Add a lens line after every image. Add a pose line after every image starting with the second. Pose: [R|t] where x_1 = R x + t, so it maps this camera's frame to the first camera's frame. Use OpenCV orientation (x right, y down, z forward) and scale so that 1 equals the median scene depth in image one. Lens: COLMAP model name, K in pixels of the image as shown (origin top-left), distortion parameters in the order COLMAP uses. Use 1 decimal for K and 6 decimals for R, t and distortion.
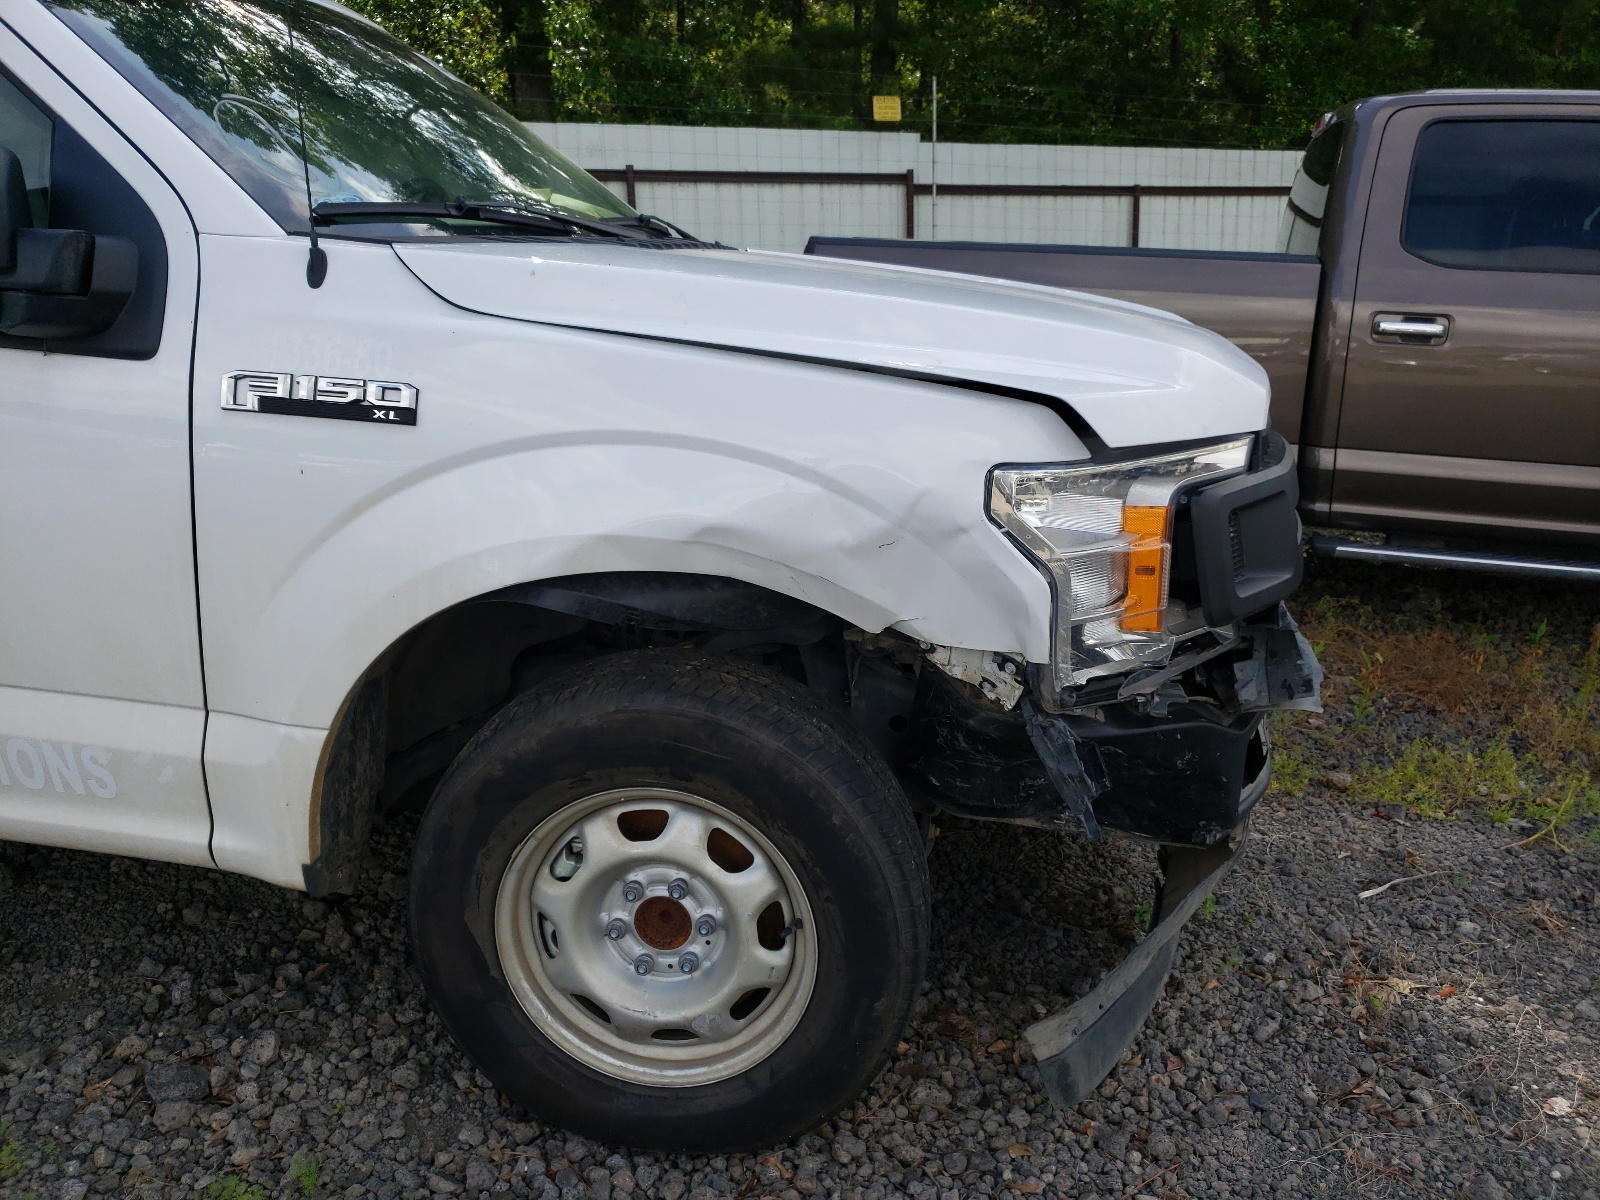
lens RADIAL K [[1235.6, 0, 799.7], [0, 1235.6, 633.7], [0, 0, 1]] dist [-0.008757, -0.000750]
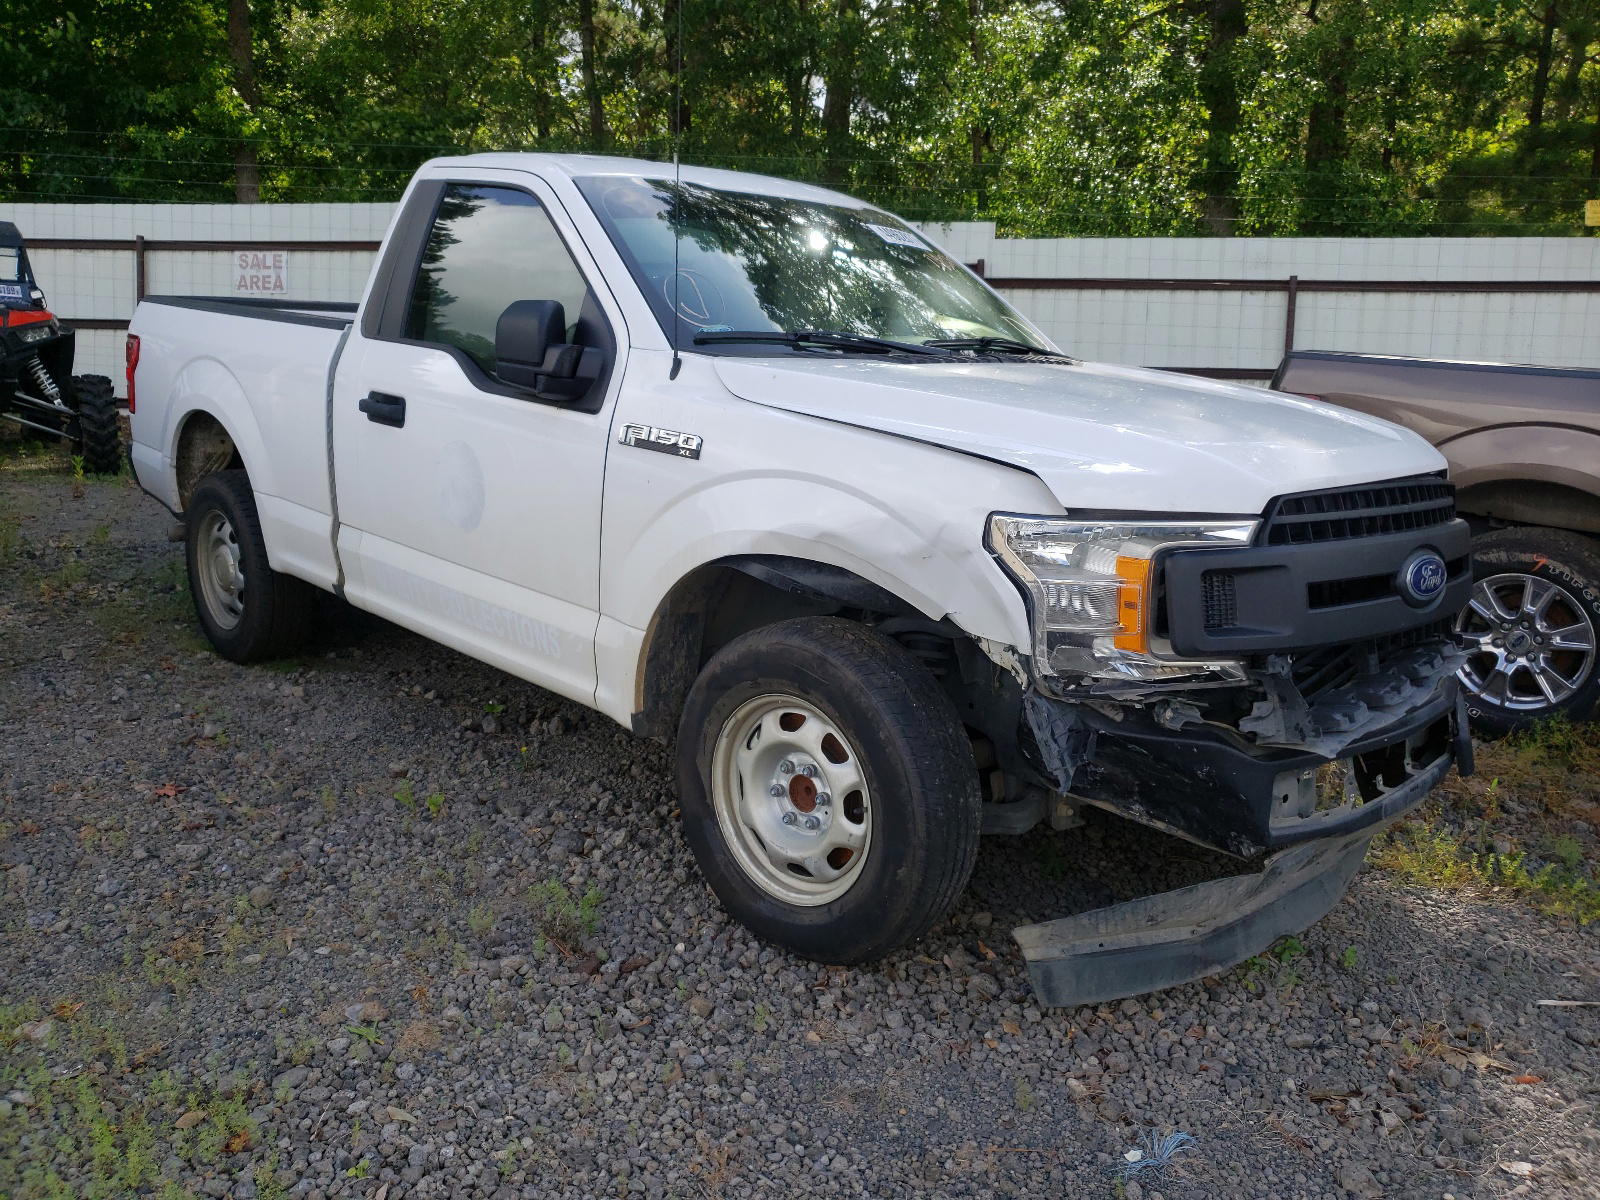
lens RADIAL K [[1213.1, 0, 800.0], [0, 1213.1, 600.0], [0, 0, 1]] dist [0.004791, 0.001084]
pose [[0.838069, 0.133229, -0.529046, 0.672124], [-0.183685, 0.982014, -0.043679, 0.067499], [0.513712, 0.133784, 0.847468, -0.319706]]
